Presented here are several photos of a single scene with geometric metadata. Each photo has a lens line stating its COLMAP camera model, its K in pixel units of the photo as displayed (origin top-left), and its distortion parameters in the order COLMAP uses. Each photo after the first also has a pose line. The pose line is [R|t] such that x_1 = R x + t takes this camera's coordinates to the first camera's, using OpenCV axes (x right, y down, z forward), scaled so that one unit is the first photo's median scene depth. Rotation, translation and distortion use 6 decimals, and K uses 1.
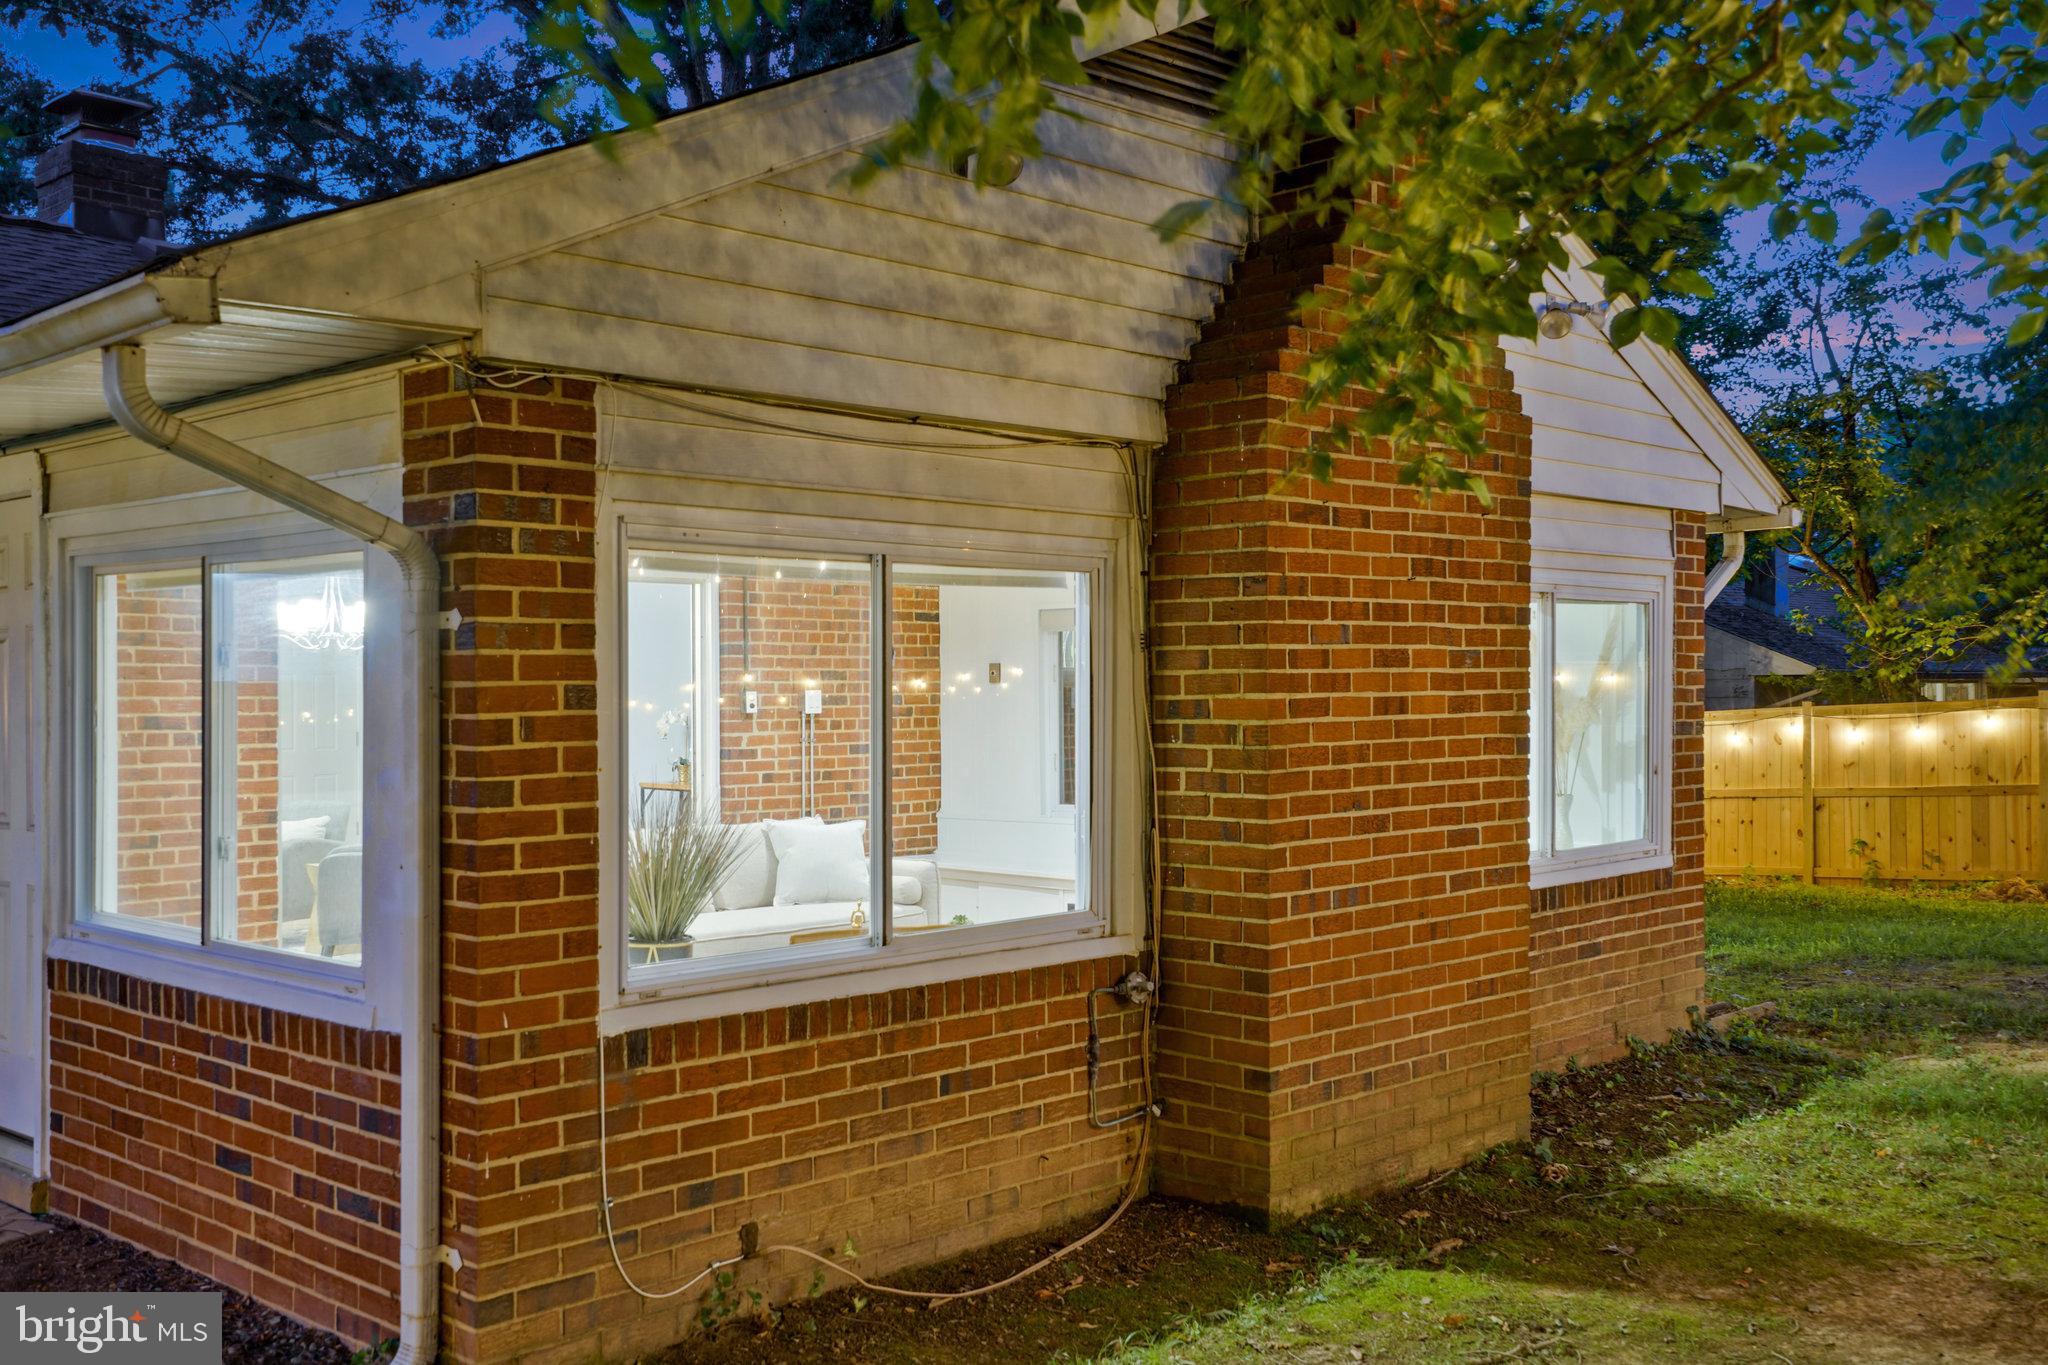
lens RADIAL K [[2013.0, 0, 1023.7], [0, 2013.0, 680.6], [0, 0, 1]] dist [0.061213, 0.000000]
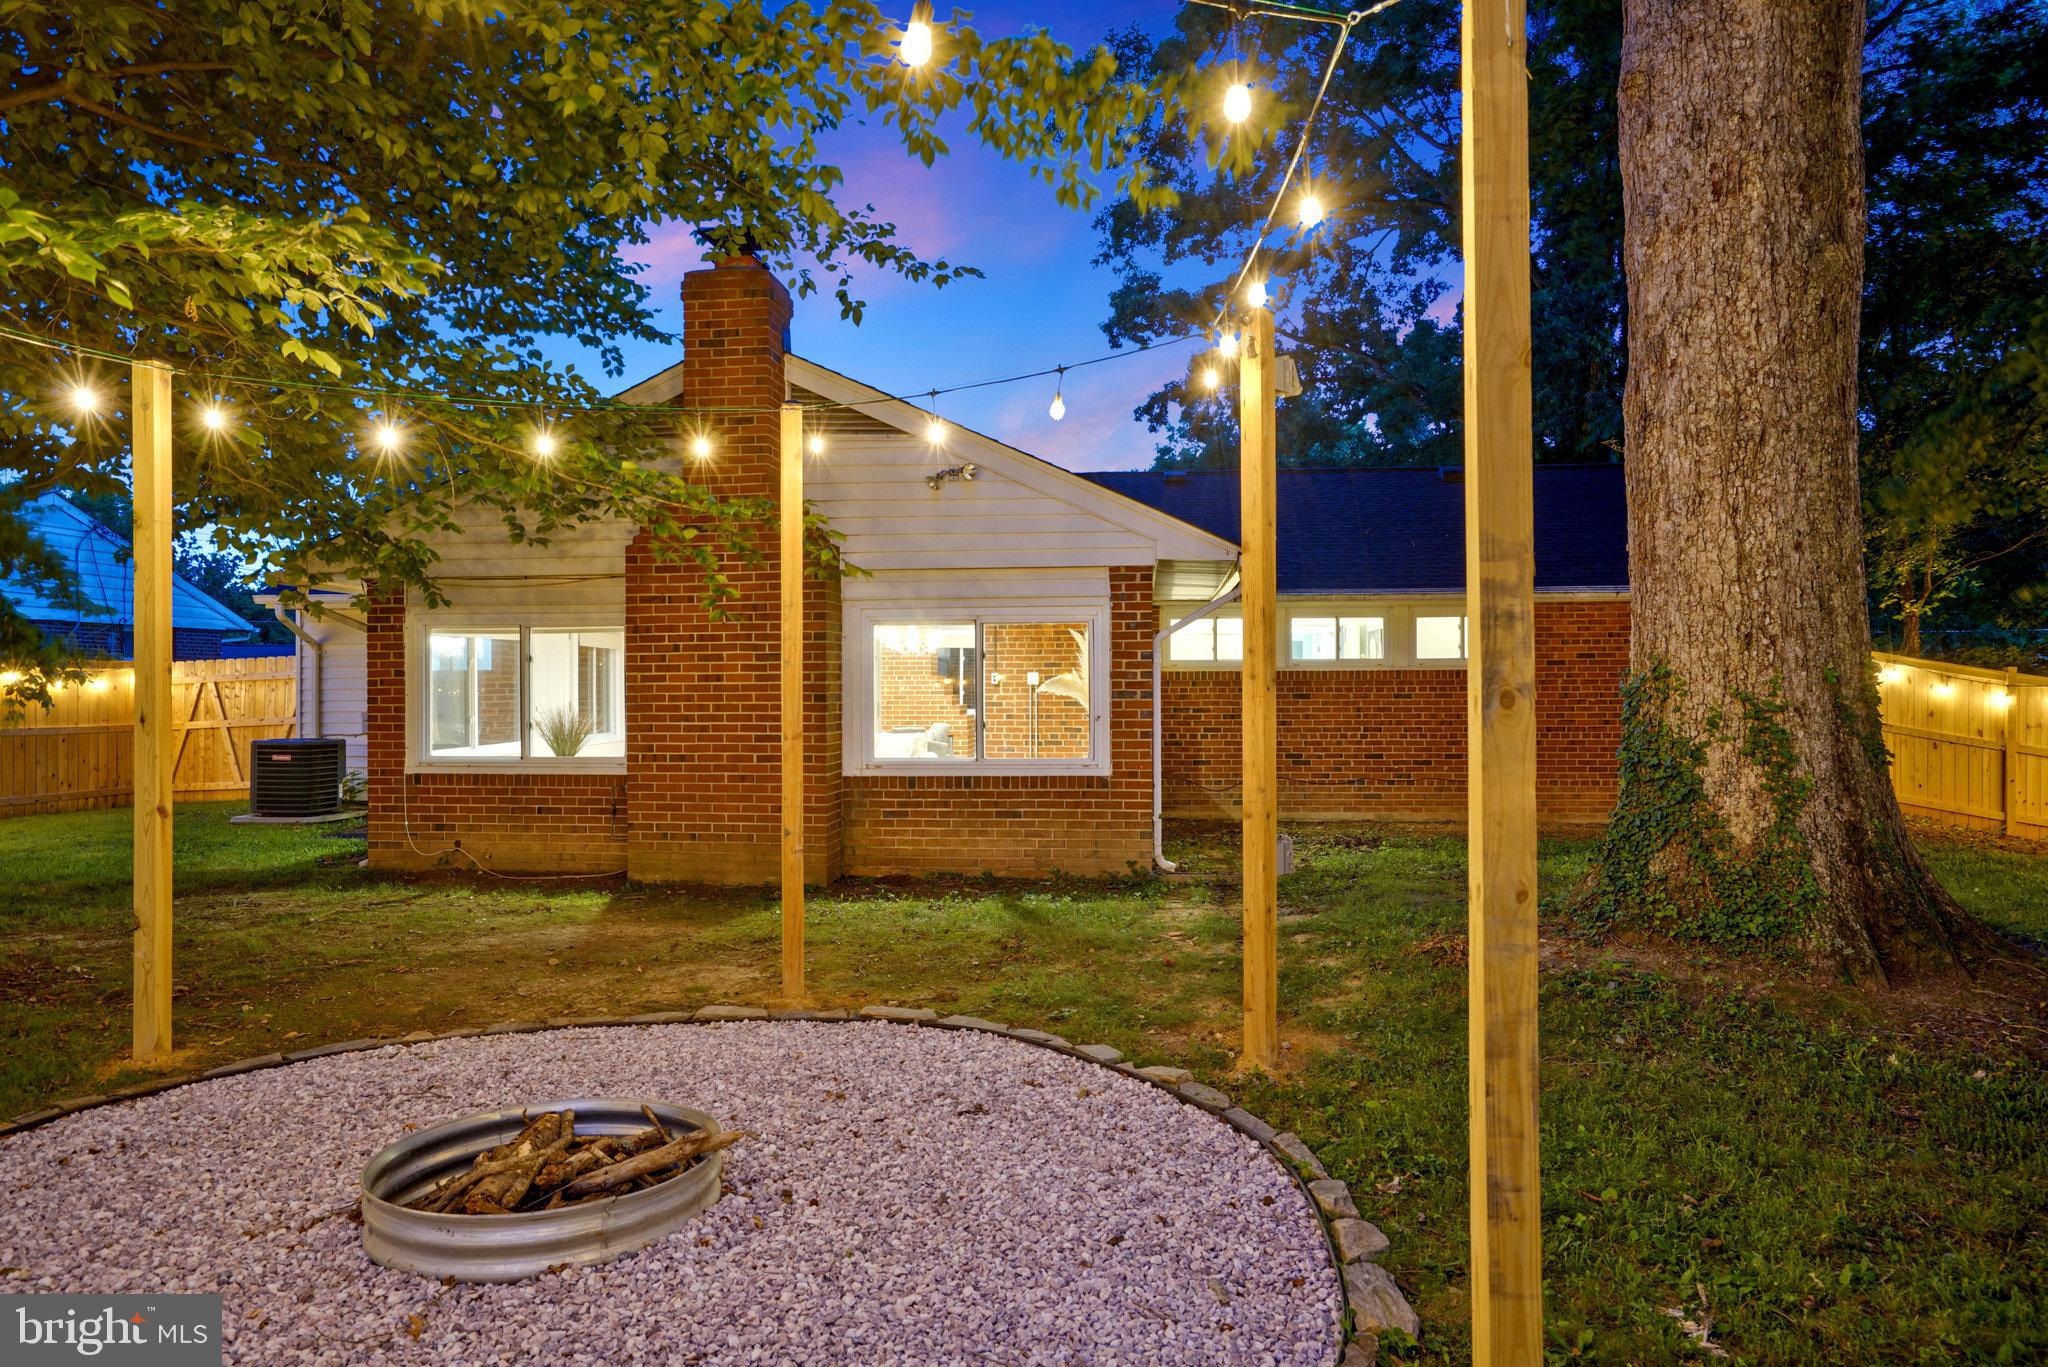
lens RADIAL K [[1244.7, 0, 1023.1], [0, 1244.7, 684.3], [0, 0, 1]] dist [-0.000981, -0.000044]
pose [[0.598364, 0.000246, -0.801224, 1.556403], [-0.000132, 1.000000, 0.000209, 0.019195], [0.801224, -0.000019, 0.598364, 0.435402]]
